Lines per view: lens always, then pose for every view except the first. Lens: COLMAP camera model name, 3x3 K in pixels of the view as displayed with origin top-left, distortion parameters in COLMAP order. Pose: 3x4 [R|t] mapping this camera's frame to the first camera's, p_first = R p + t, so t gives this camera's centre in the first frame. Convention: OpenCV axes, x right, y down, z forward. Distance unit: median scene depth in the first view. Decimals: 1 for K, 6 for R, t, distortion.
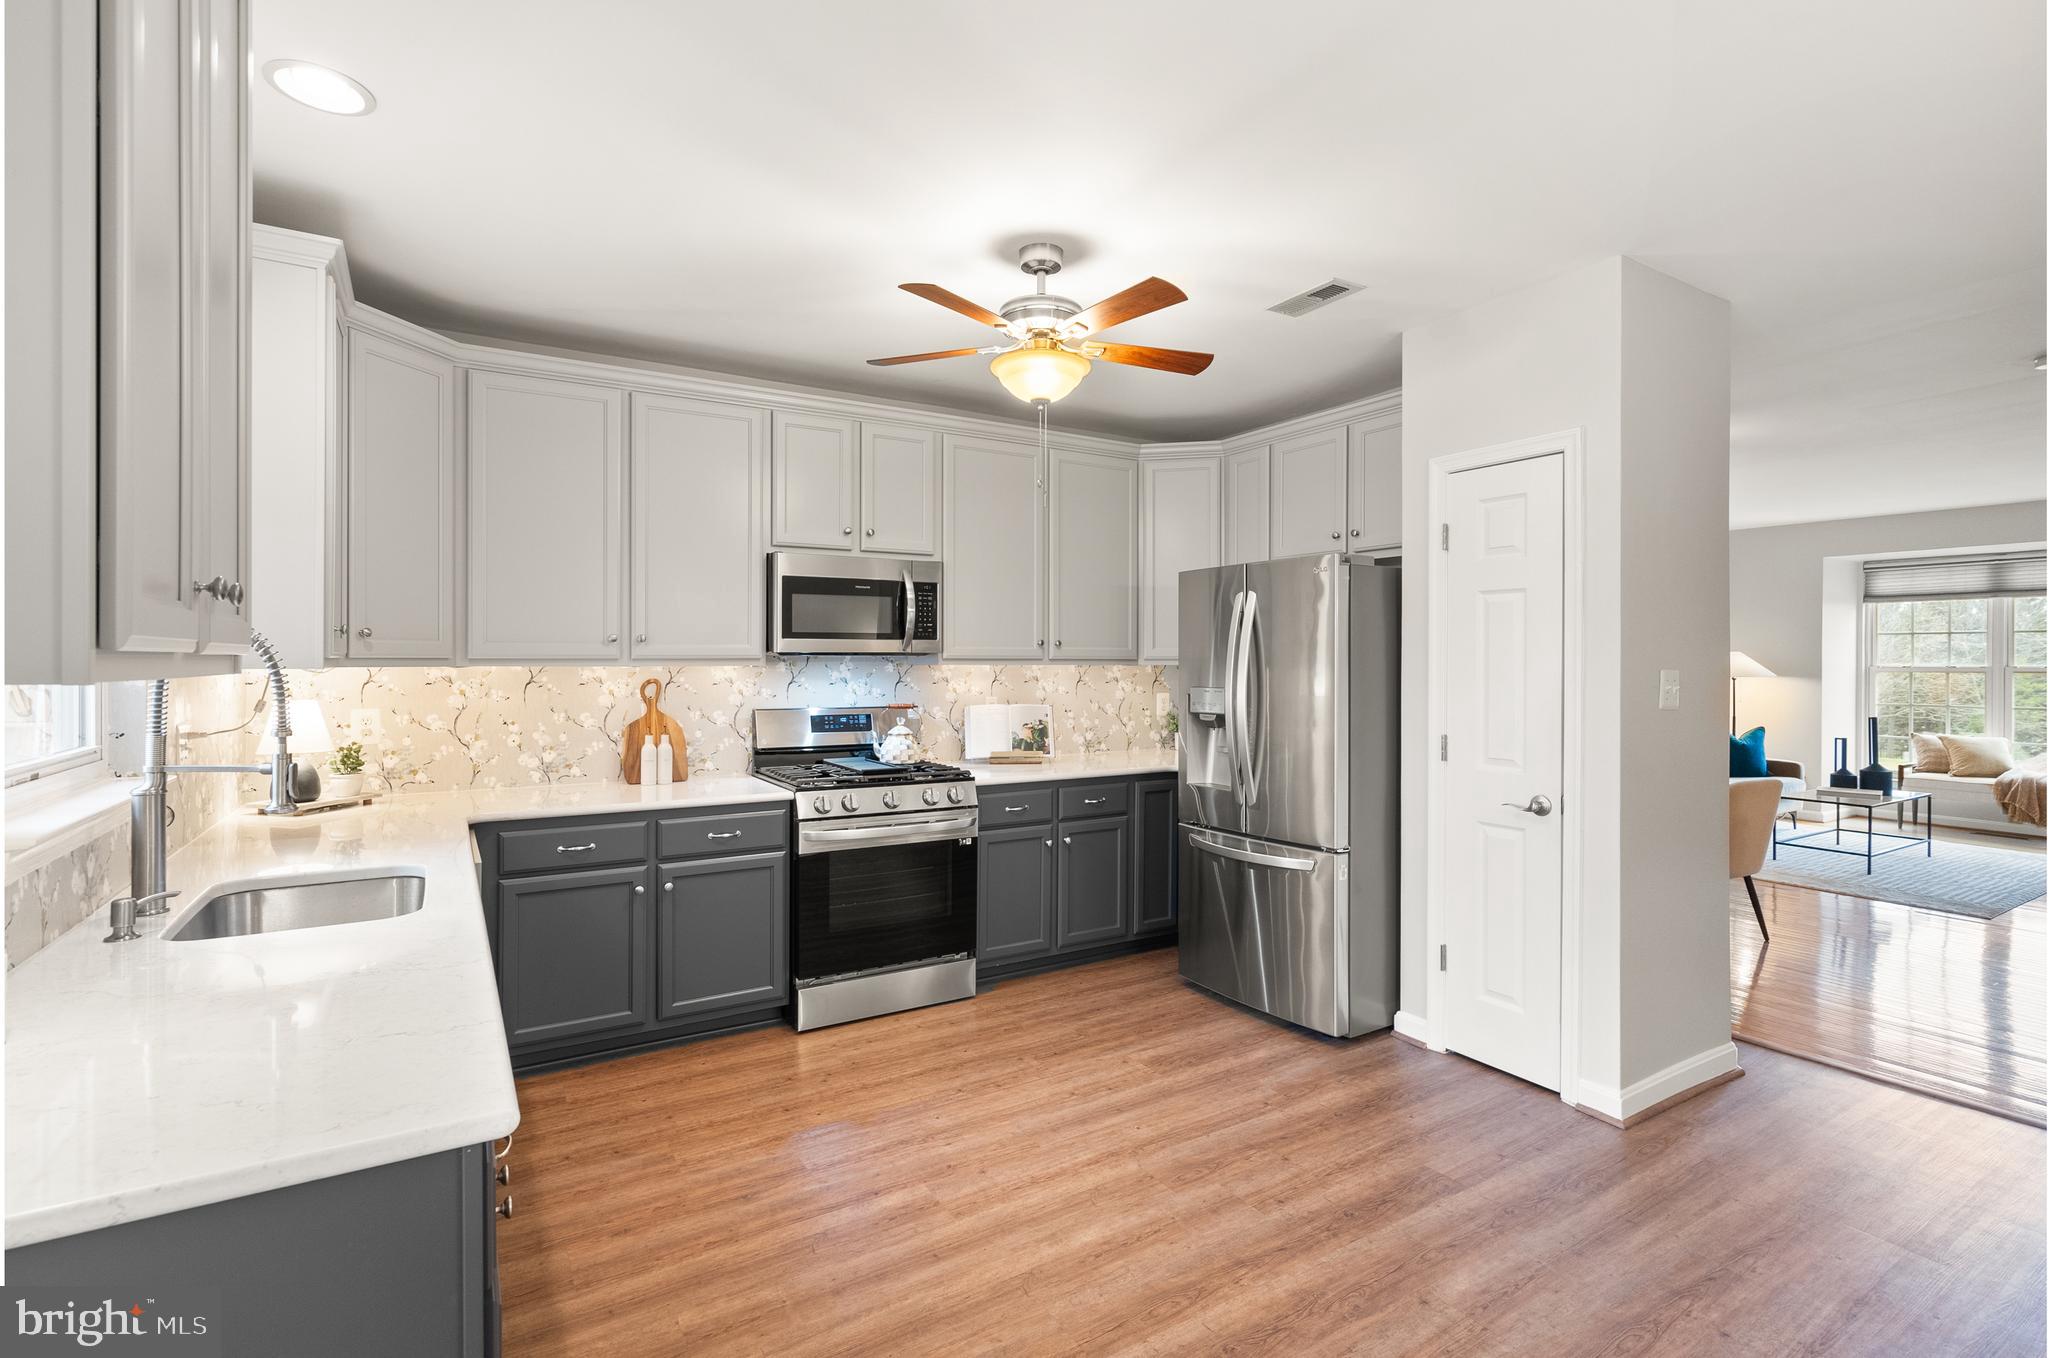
lens RADIAL K [[950.3, 0, 1007.1], [0, 950.3, 669.2], [0, 0, 1]] dist [-0.007953, 0.003042]
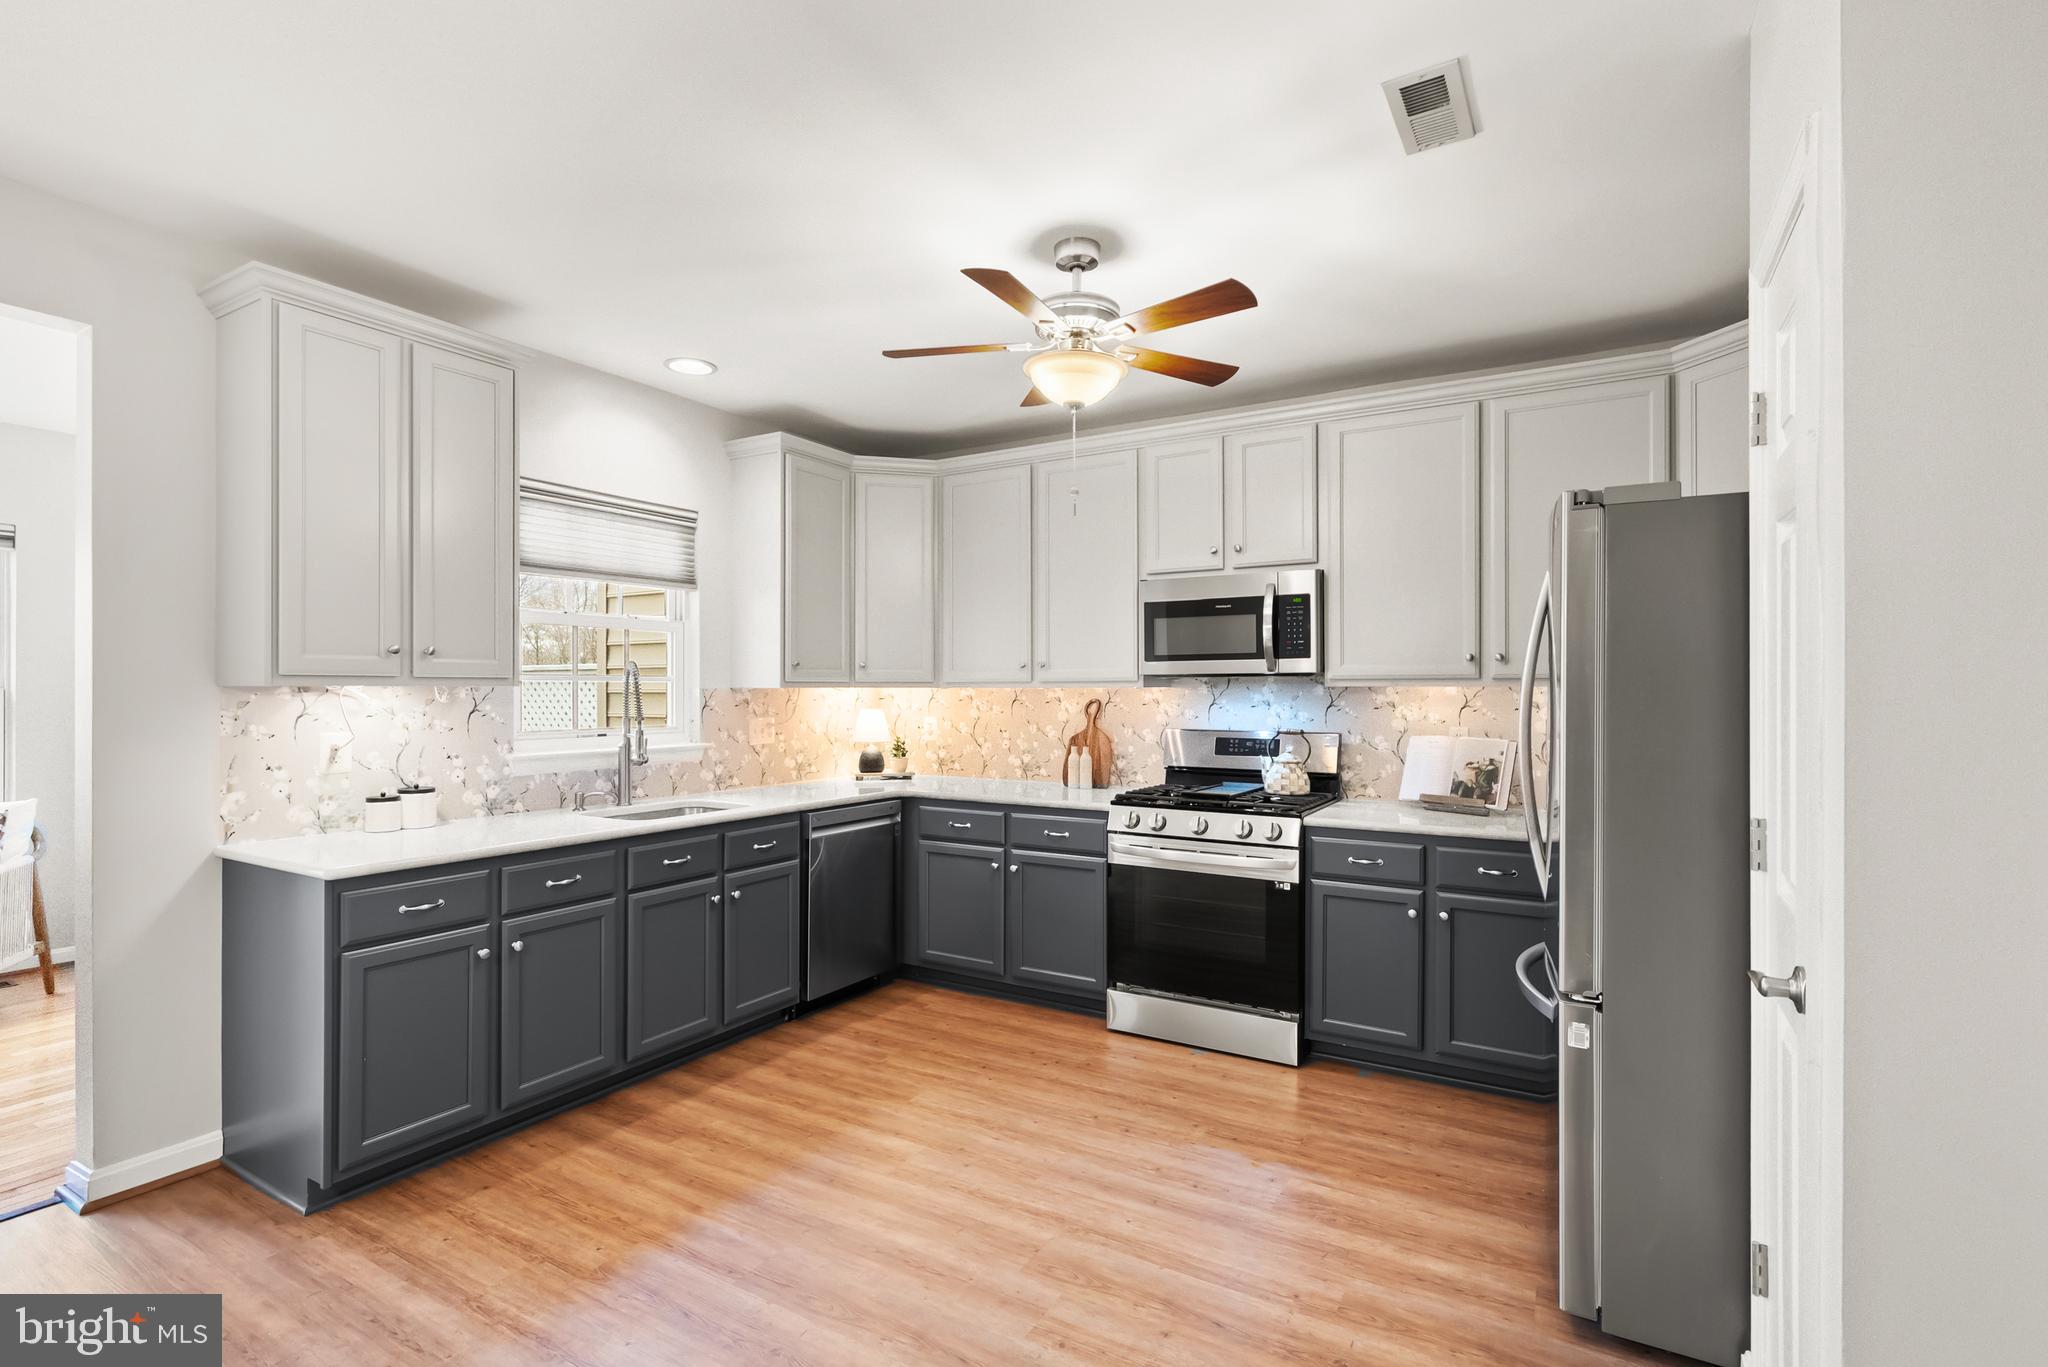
lens RADIAL K [[950.3, 0, 1016.5], [0, 950.3, 690.1], [0, 0, 1]] dist [-0.007953, 0.003042]
pose [[0.471016, -0.000573, -0.882125, 0.615458], [-0.005487, 0.999979, -0.003579, 0.003962], [0.882108, 0.006526, 0.471003, 0.363915]]
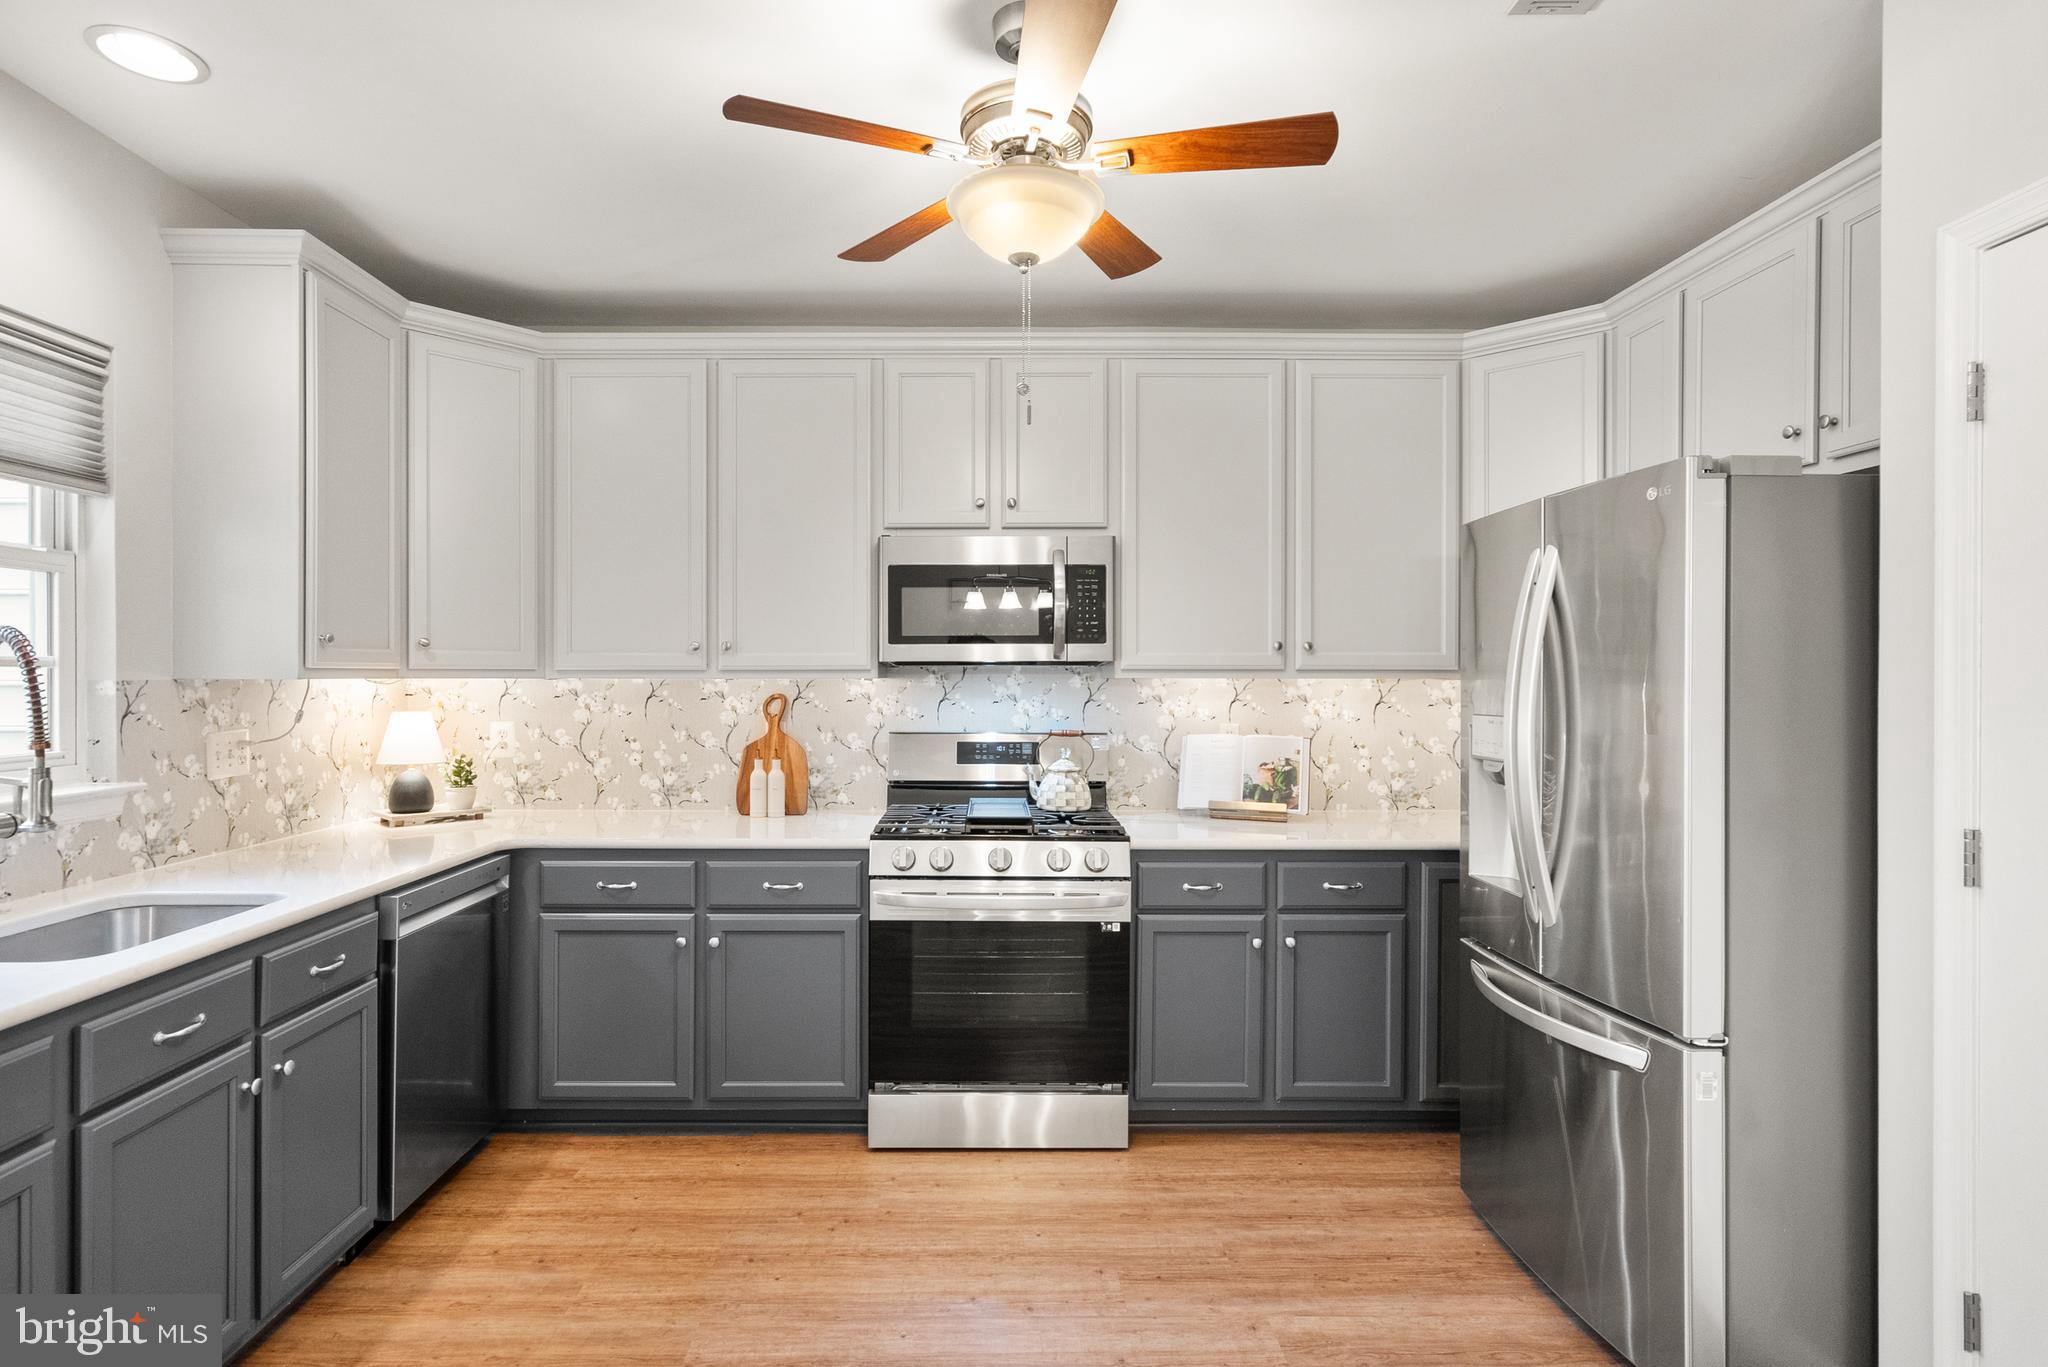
lens RADIAL K [[1040.2, 0, 974.5], [0, 1040.2, 680.3], [0, 0, 1]] dist [0.000390, 0.000061]
pose [[0.858150, 0.001681, -0.513396, 0.265777], [-0.003587, 0.999990, -0.002720, 0.000035], [0.513386, 0.004176, 0.858147, 0.281200]]
